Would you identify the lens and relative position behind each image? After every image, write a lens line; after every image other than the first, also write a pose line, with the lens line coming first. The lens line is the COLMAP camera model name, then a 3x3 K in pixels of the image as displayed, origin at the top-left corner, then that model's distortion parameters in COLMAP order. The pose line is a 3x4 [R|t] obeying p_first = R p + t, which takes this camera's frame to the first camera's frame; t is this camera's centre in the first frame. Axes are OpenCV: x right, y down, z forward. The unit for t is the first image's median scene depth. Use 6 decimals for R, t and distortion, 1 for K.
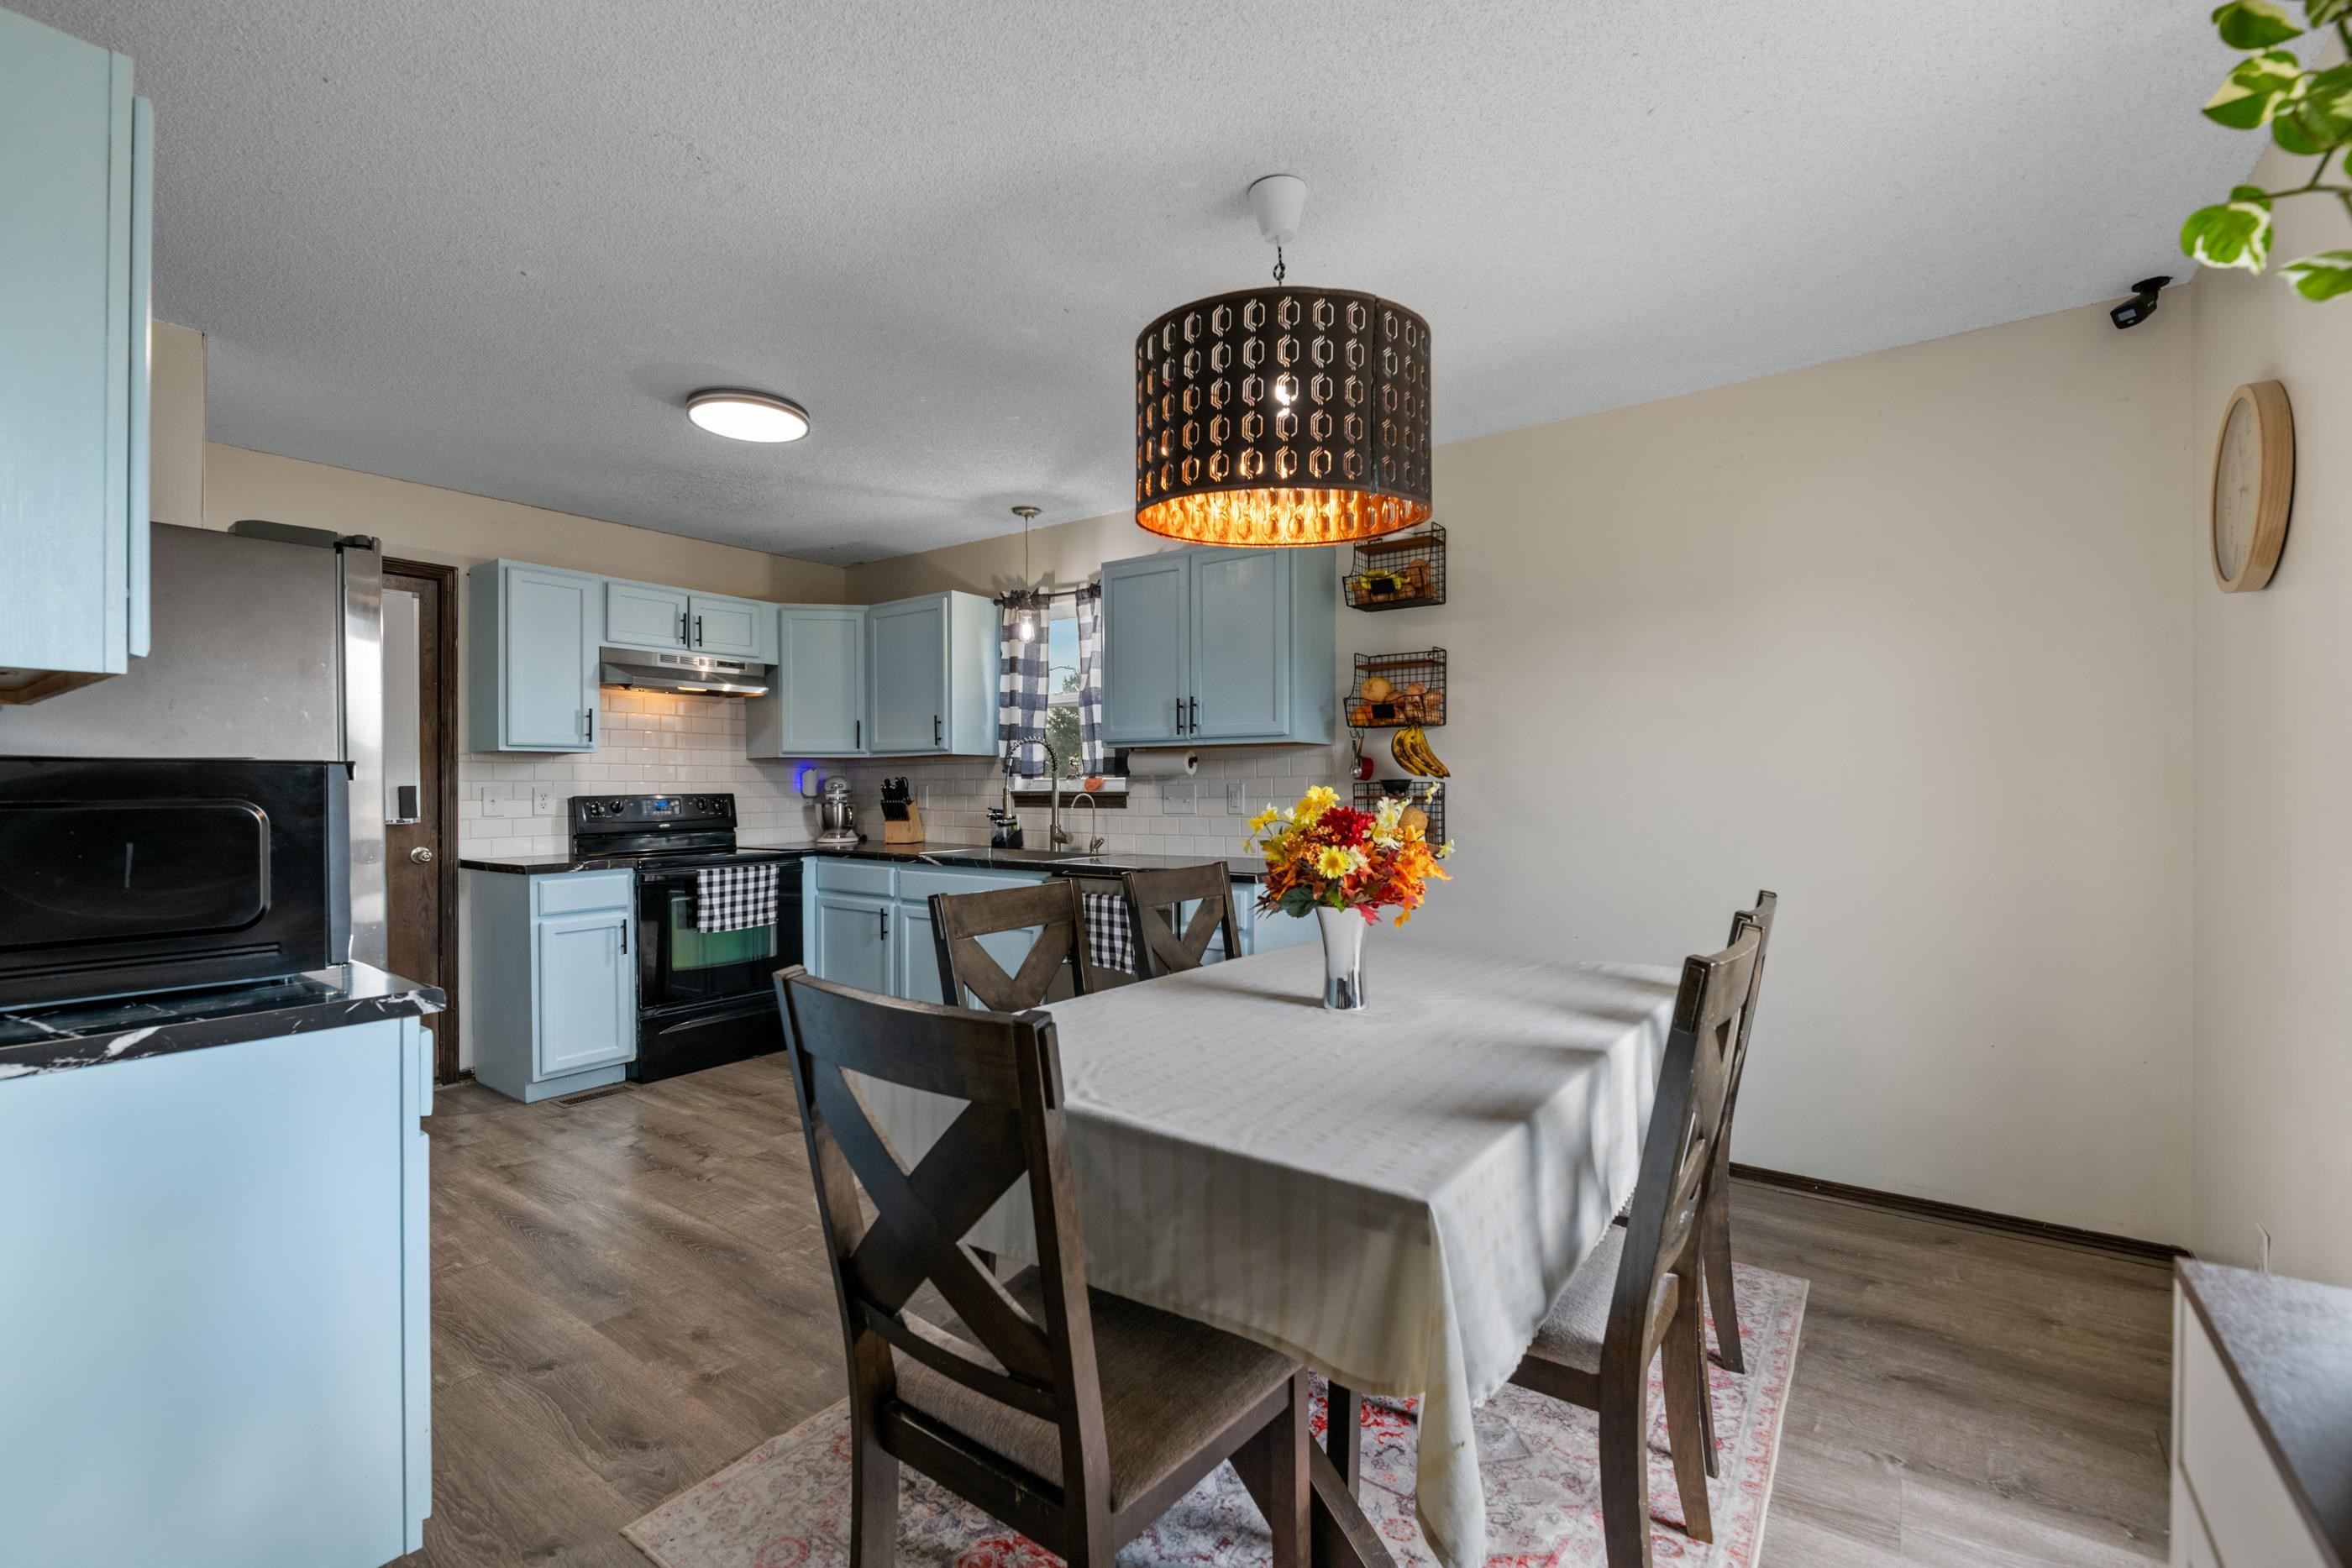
lens RADIAL K [[996.5, 0, 1176.4], [0, 996.5, 785.4], [0, 0, 1]] dist [-0.003951, -0.000759]
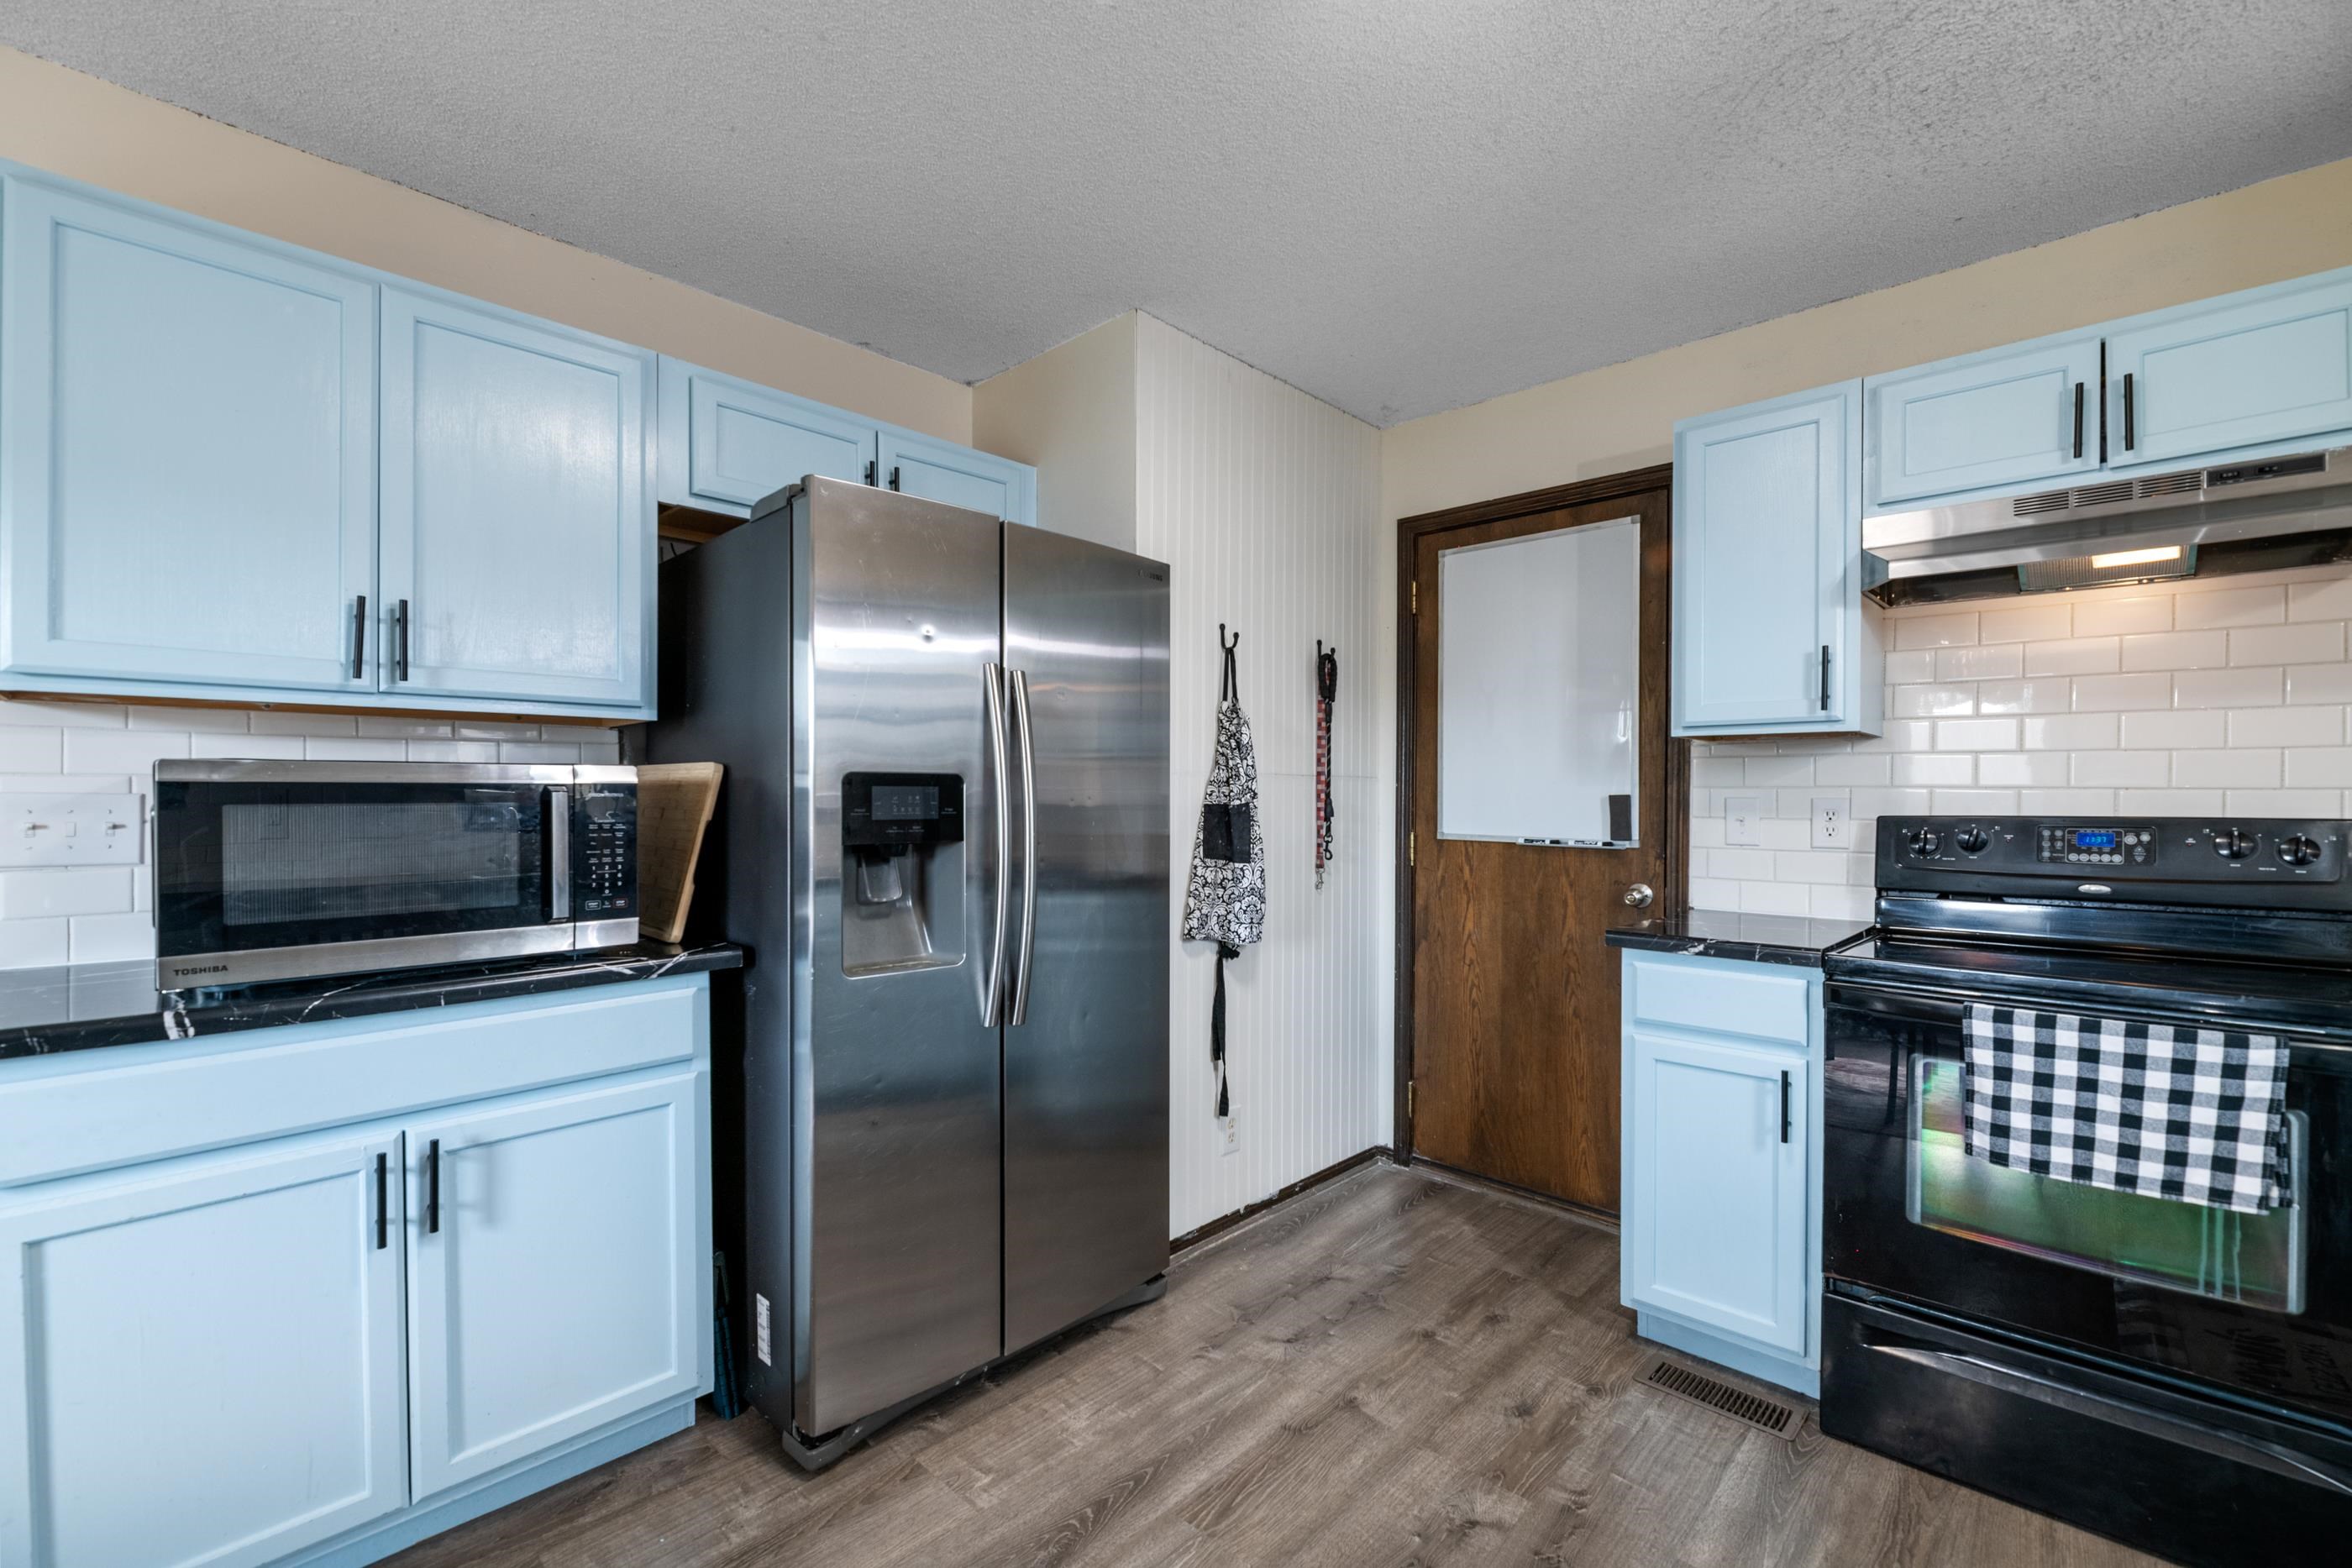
lens RADIAL K [[996.5, 0, 1170.3], [0, 996.5, 801.0], [0, 0, 1]] dist [-0.003951, -0.000759]
pose [[-0.129624, 0.009303, -0.991520, -0.032784], [-0.004819, 0.999938, 0.010012, -0.000195], [0.991552, 0.006076, -0.129571, 0.694156]]
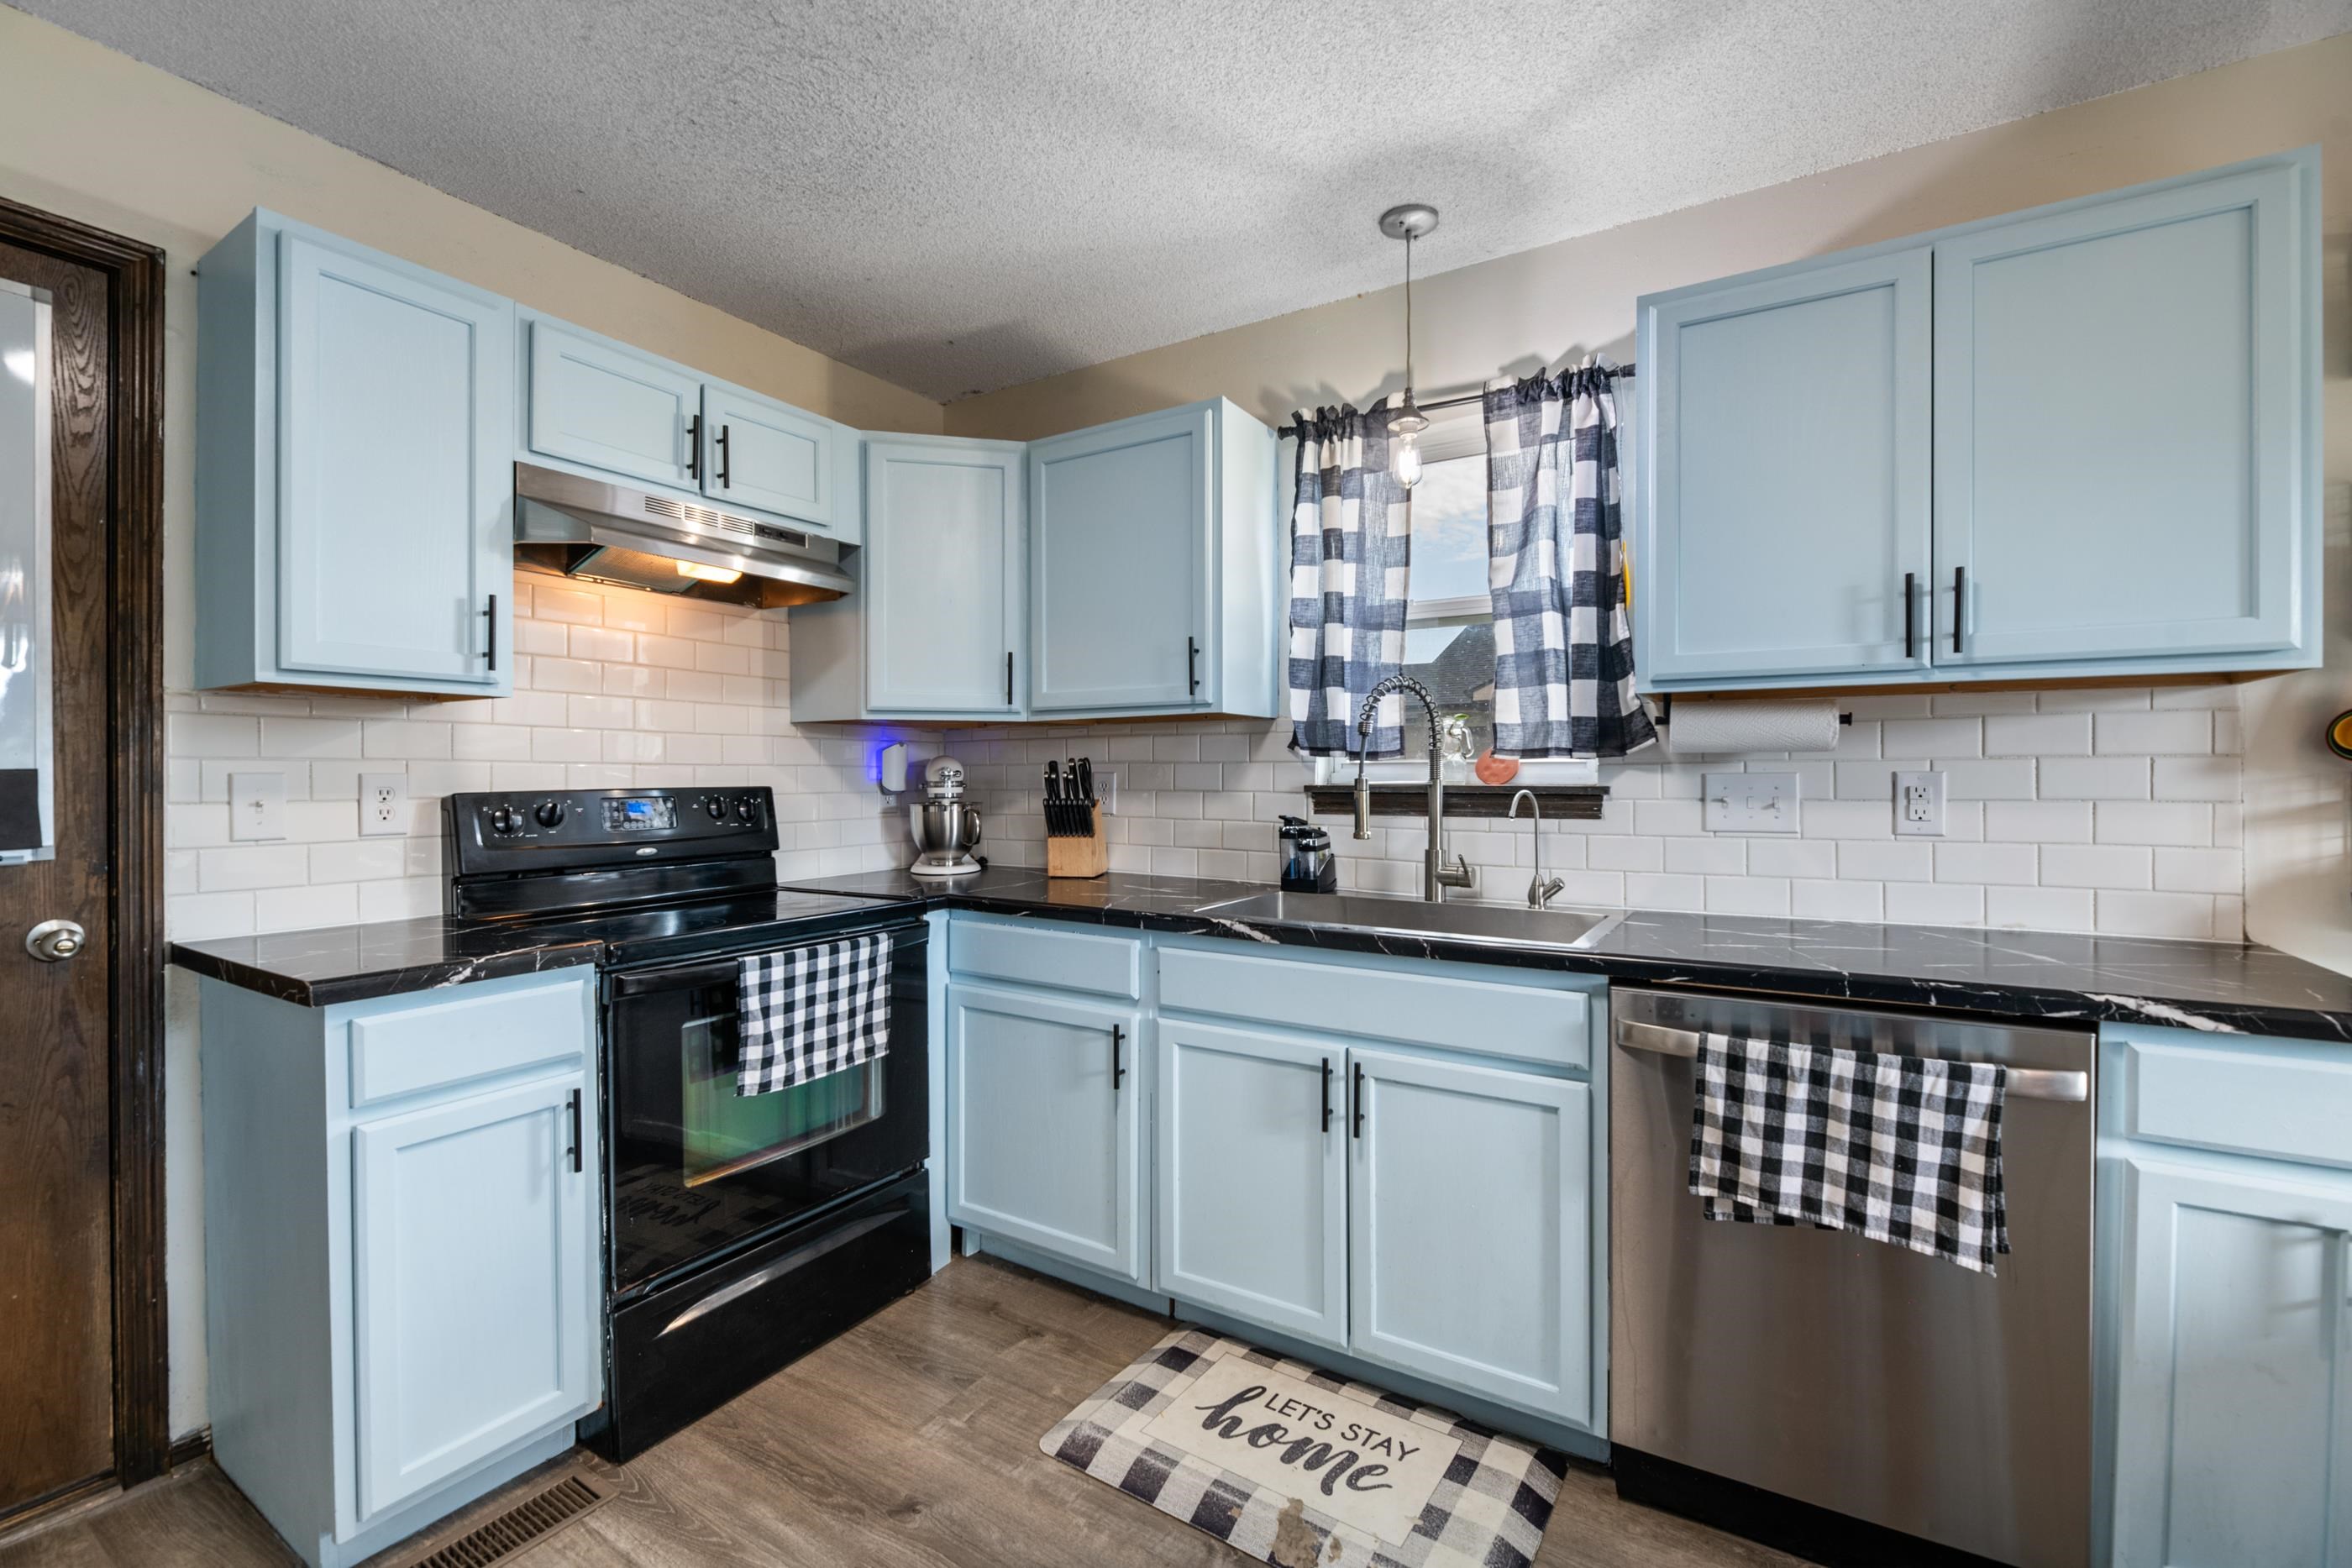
lens RADIAL K [[996.5, 0, 1173.9], [0, 996.5, 778.1], [0, 0, 1]] dist [-0.003951, -0.000759]
pose [[0.997623, 0.003222, 0.068837, -0.301322], [-0.003435, 0.999990, 0.002968, 0.001325], [-0.068827, -0.003197, 0.997623, 0.512089]]
